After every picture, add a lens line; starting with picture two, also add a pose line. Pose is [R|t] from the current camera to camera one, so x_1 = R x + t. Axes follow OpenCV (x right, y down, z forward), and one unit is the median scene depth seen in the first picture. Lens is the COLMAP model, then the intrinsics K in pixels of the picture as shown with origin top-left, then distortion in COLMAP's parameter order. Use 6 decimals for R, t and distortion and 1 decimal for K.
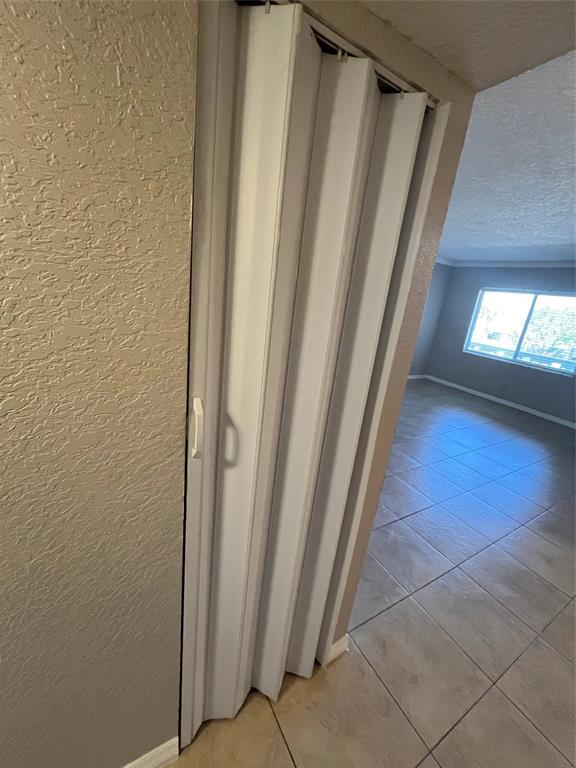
lens RADIAL K [[310.4, 0, 288.0], [0, 310.4, 384.0], [0, 0, 1]] dist [-0.002707, -0.000322]
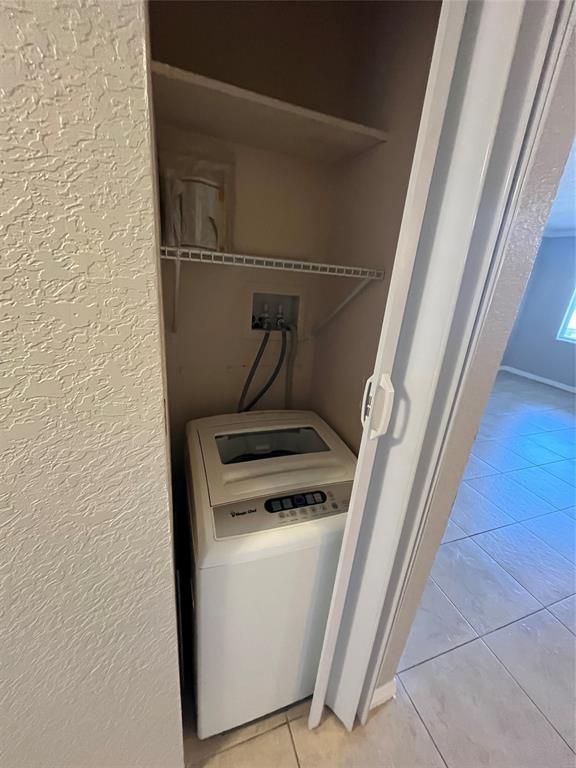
lens RADIAL K [[310.4, 0, 288.0], [0, 310.4, 384.0], [0, 0, 1]] dist [-0.002707, -0.000322]
pose [[0.982635, 0.032453, -0.182689, 0.069058], [-0.025859, 0.998929, 0.038365, 0.019232], [0.183738, -0.032975, 0.982422, 0.321088]]
